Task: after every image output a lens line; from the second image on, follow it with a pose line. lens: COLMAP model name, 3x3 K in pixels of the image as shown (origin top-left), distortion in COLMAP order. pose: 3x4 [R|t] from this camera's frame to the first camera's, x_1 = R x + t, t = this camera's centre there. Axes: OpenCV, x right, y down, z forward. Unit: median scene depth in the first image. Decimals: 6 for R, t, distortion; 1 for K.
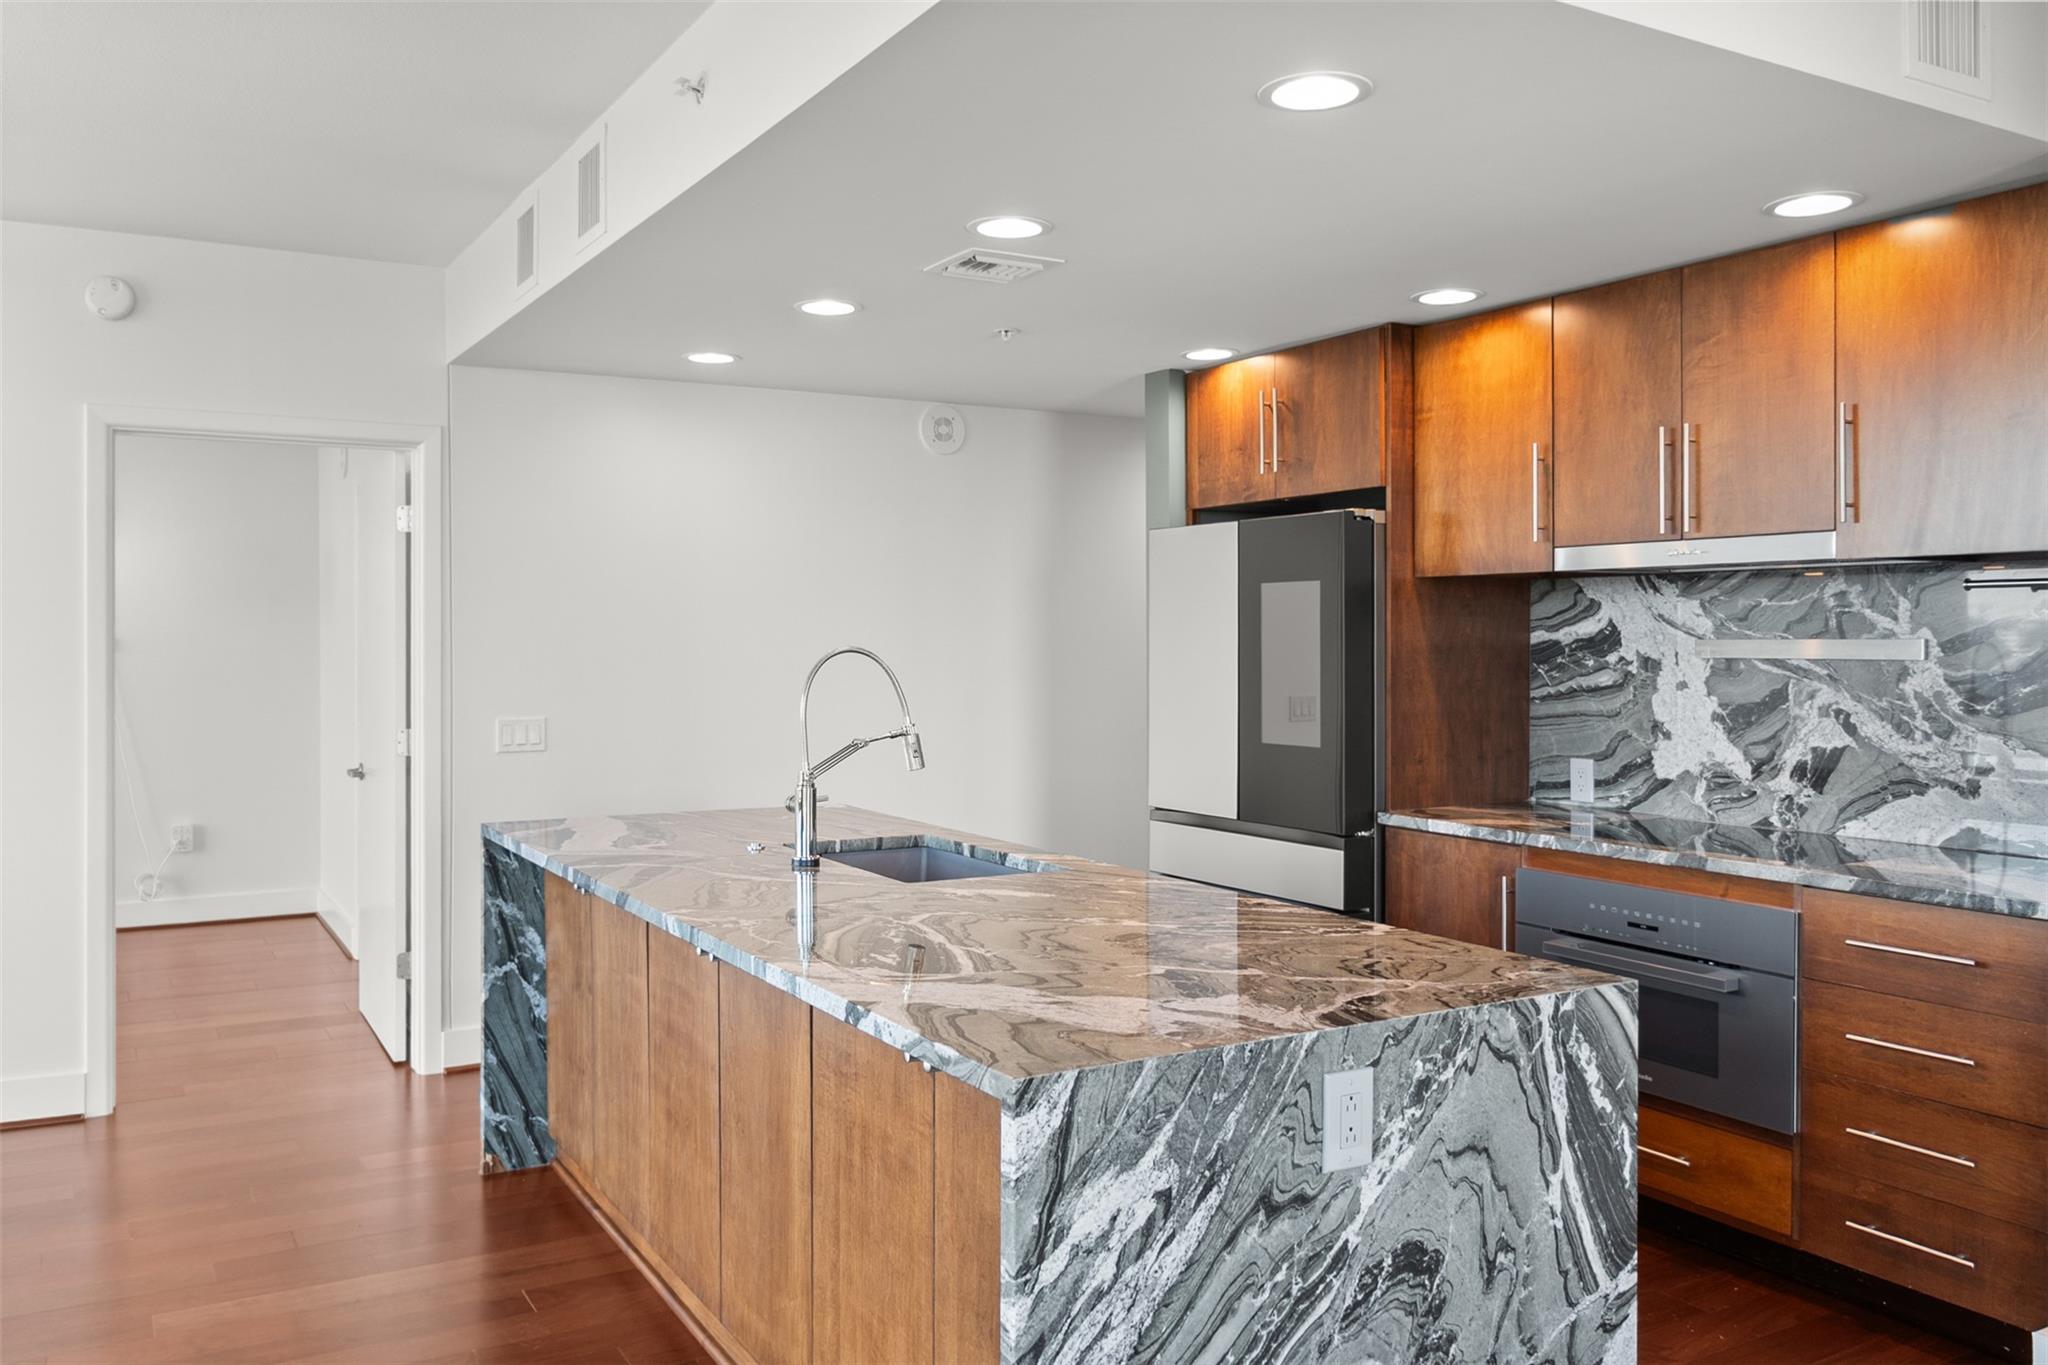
lens RADIAL K [[1589.8, 0, 989.3], [0, 1589.8, 653.2], [0, 0, 1]] dist [-0.009904, 0.018590]
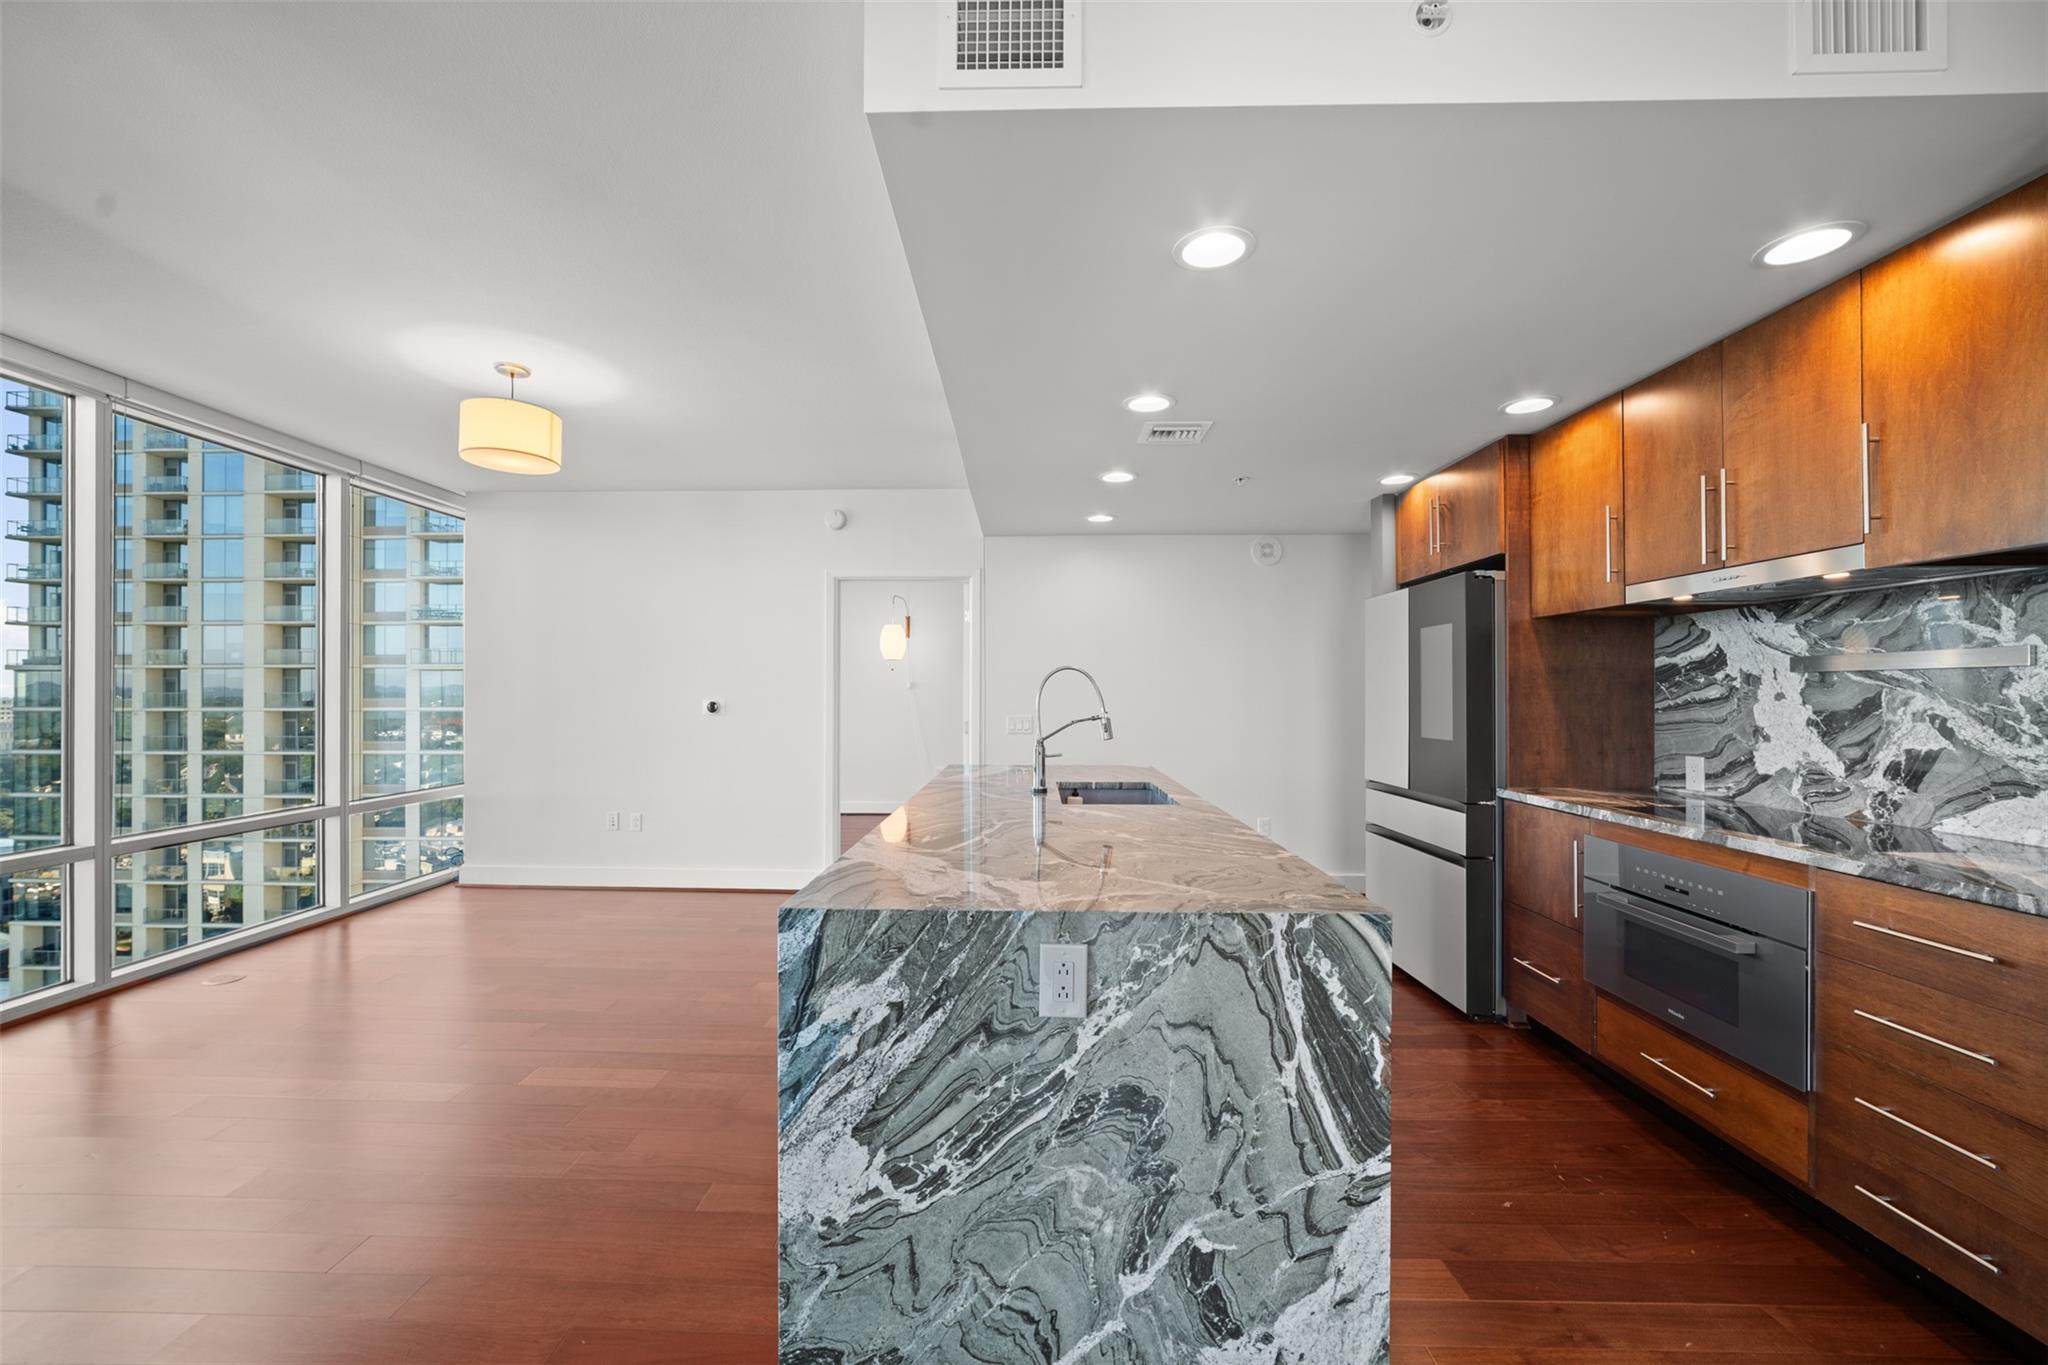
lens RADIAL K [[808.0, 0, 1004.1], [0, 808.0, 693.0], [0, 0, 1]] dist [-0.017649, 0.006551]
pose [[0.854827, 0.001211, -0.518911, 0.270724], [-0.006906, 0.999935, -0.009042, 0.029496], [0.518867, 0.011313, 0.854780, 0.198461]]
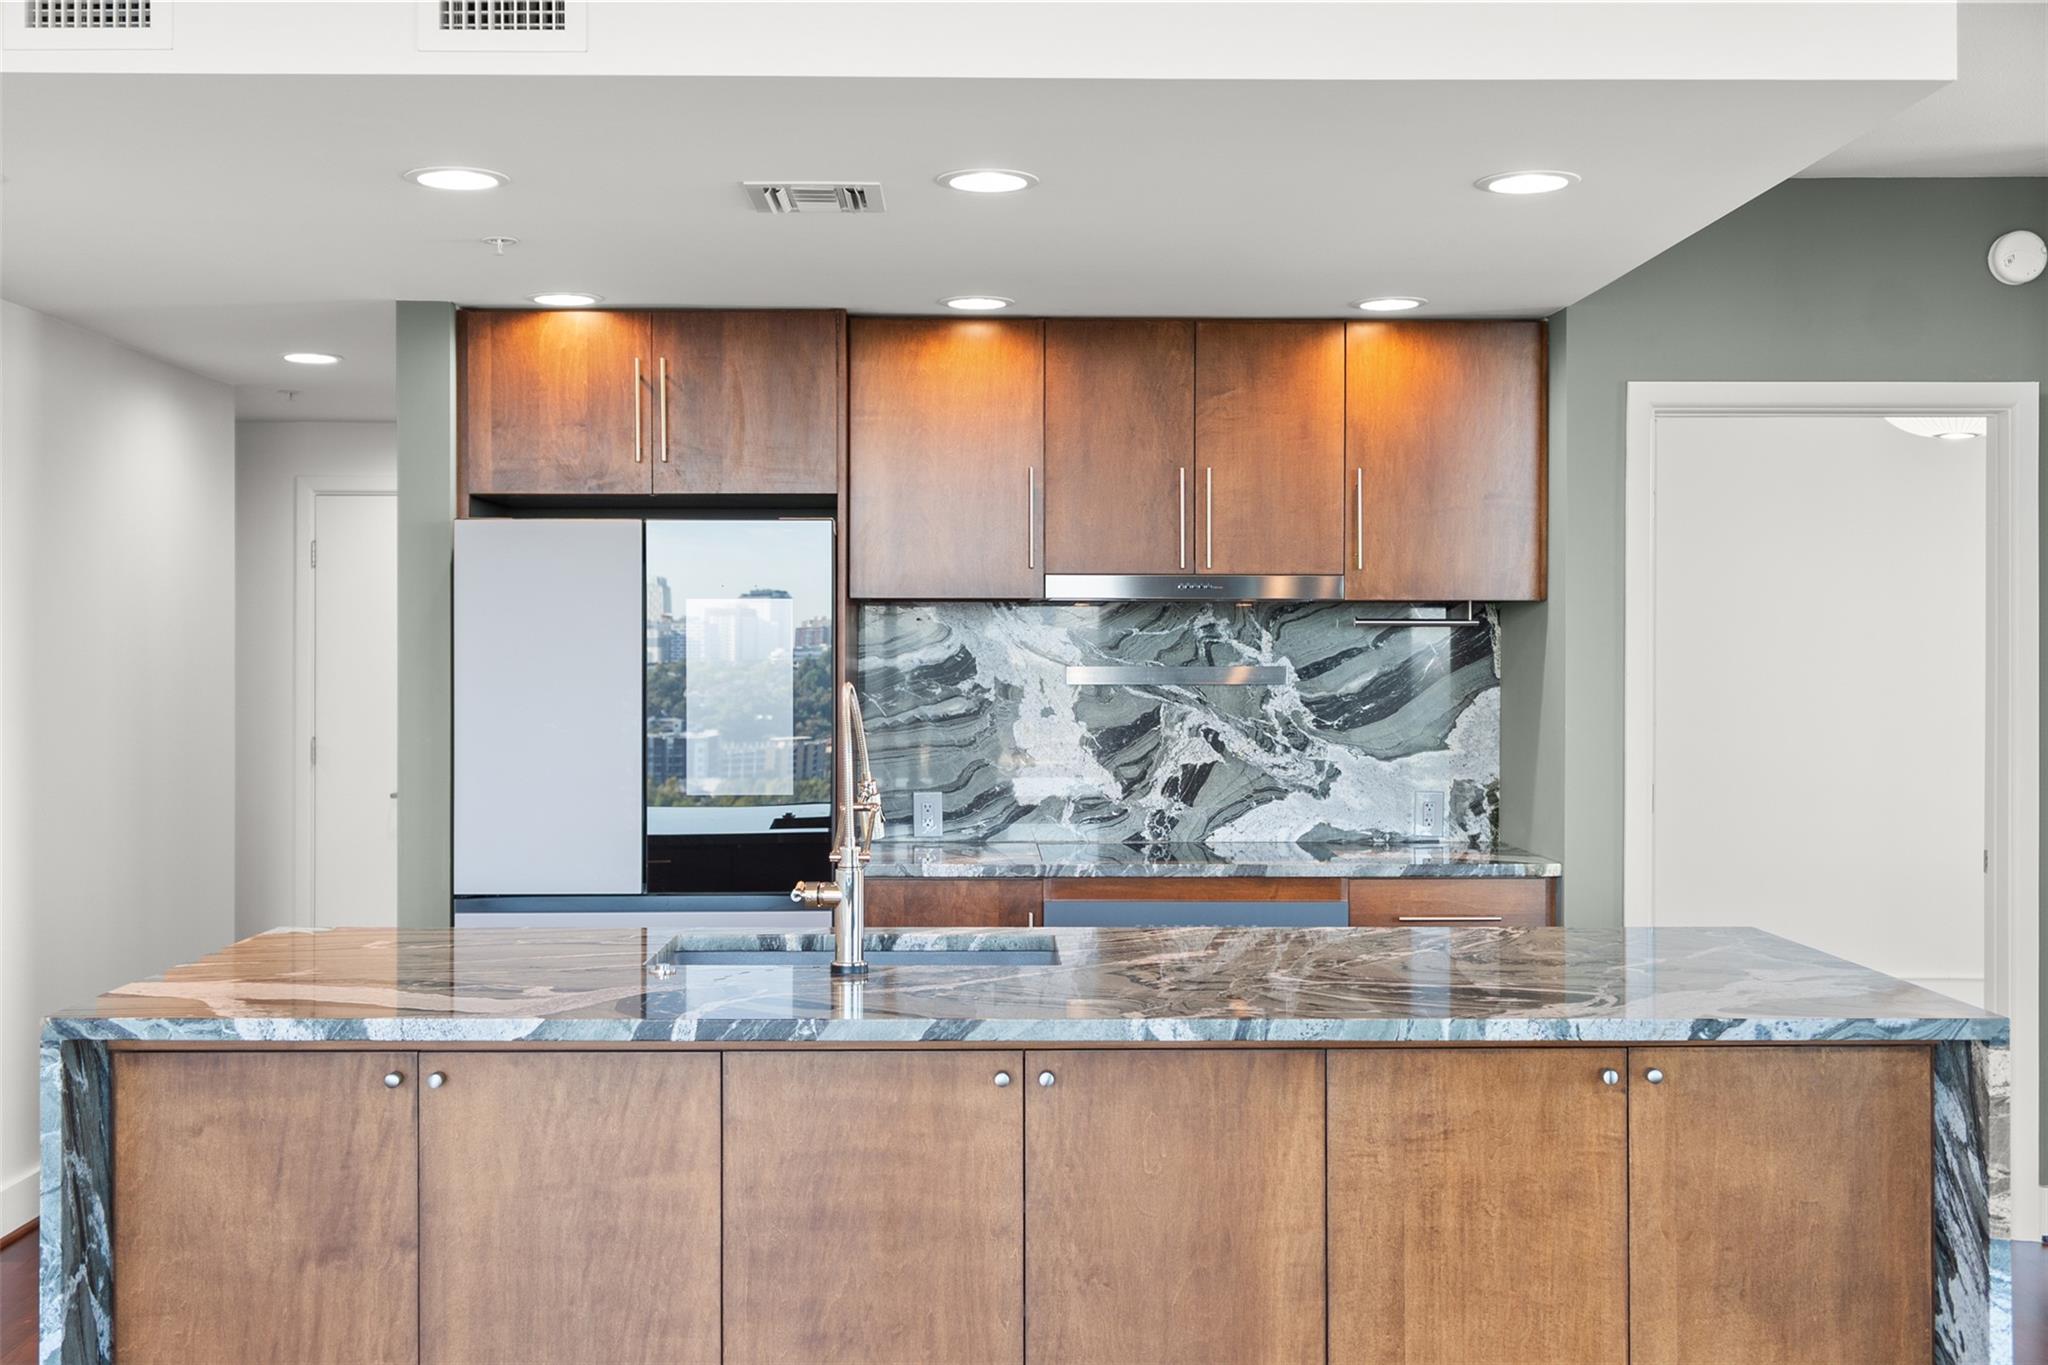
lens RADIAL K [[2171.2, 0, 998.3], [0, 2171.2, 659.4], [0, 0, 1]] dist [0.019180, 0.000000]
pose [[0.485267, -0.001507, 0.874364, -0.863621], [0.007720, 0.999967, -0.002561, -0.010822], [-0.874332, 0.007993, 0.485263, 0.382032]]
